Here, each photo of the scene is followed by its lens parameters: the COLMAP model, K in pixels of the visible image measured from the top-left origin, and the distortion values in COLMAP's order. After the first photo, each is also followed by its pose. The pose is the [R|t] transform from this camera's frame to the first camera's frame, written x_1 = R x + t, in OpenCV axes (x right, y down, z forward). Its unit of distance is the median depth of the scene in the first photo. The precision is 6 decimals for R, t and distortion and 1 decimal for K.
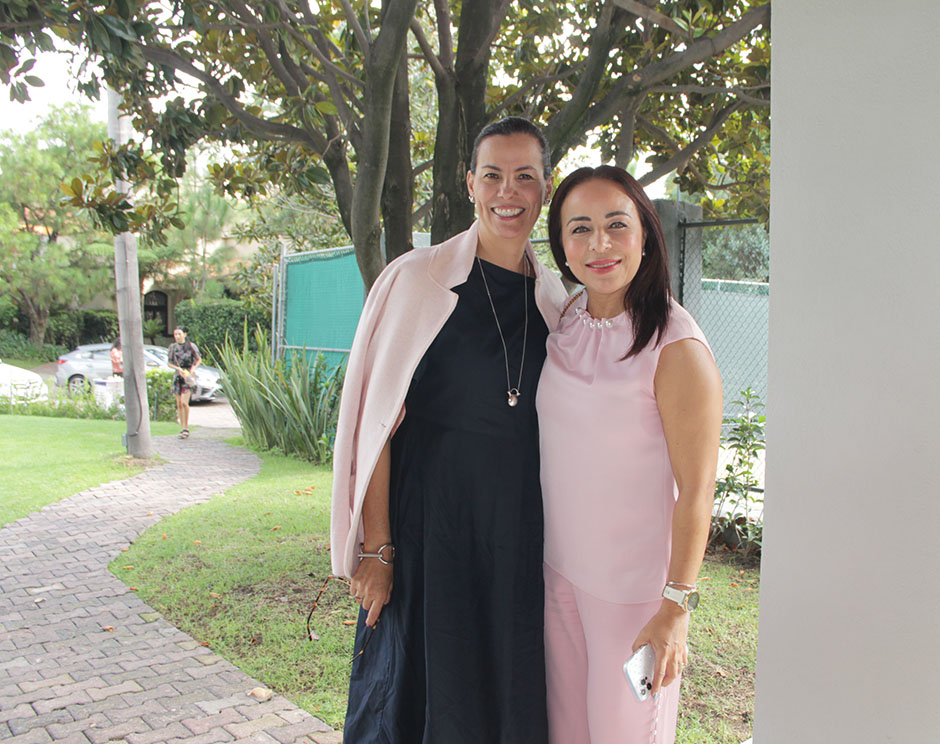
lens RADIAL K [[1005.2, 0, 470.0], [0, 1005.2, 372.0], [0, 0, 1]] dist [0.150190, 0.015361]
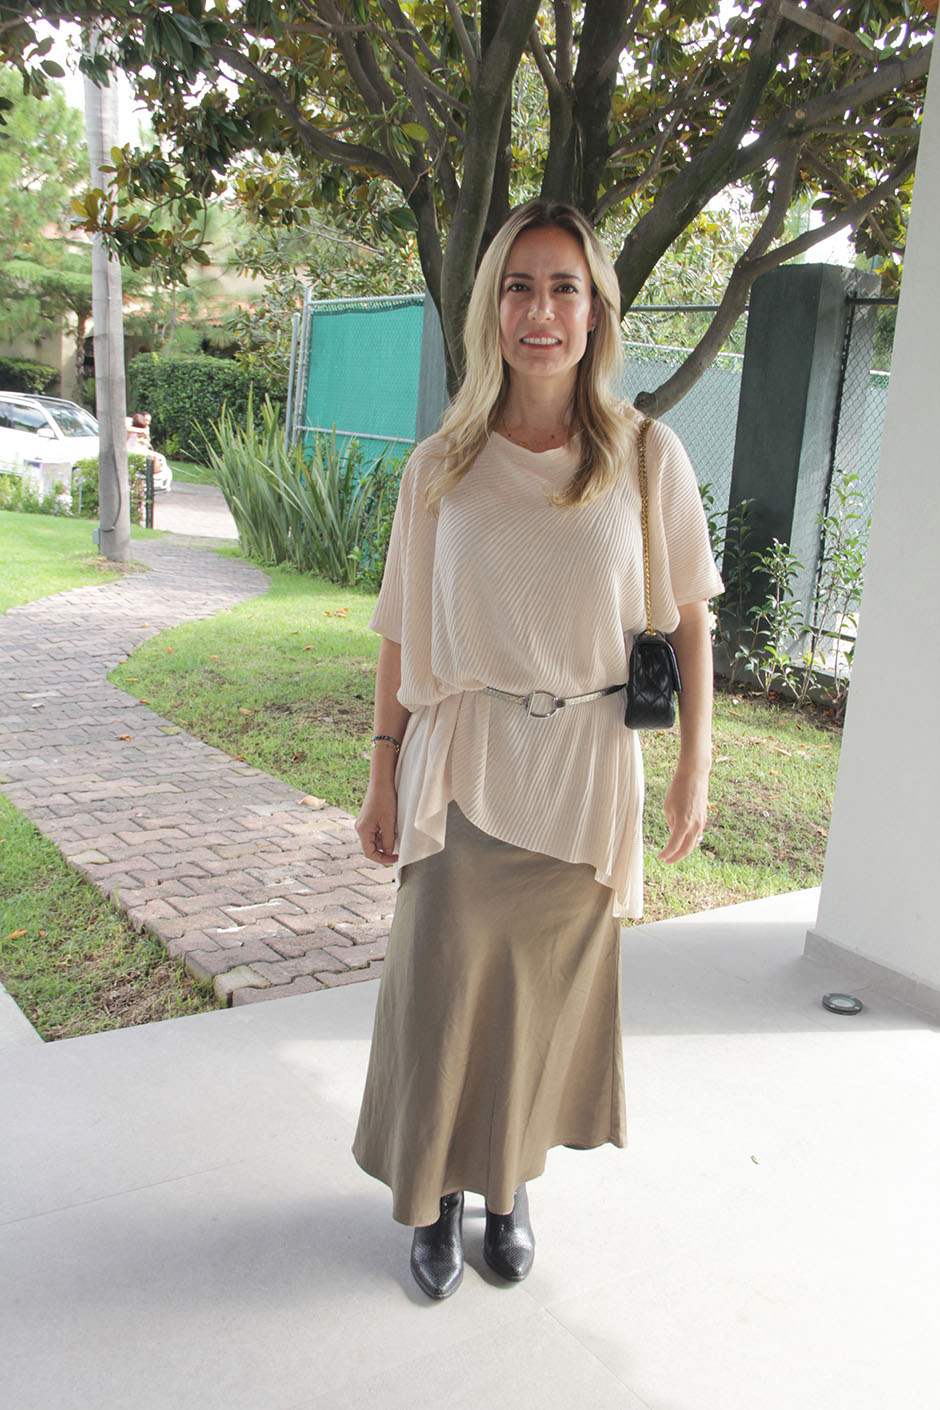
lens RADIAL K [[1546.5, 0, 470.0], [0, 1546.5, 705.0], [0, 0, 1]] dist [-0.013610, 0.235166]
pose [[0.996557, 0.076541, -0.031877, -0.014924], [-0.071454, 0.987840, 0.138079, 0.014532], [0.042058, -0.135325, 0.989908, -0.202218]]
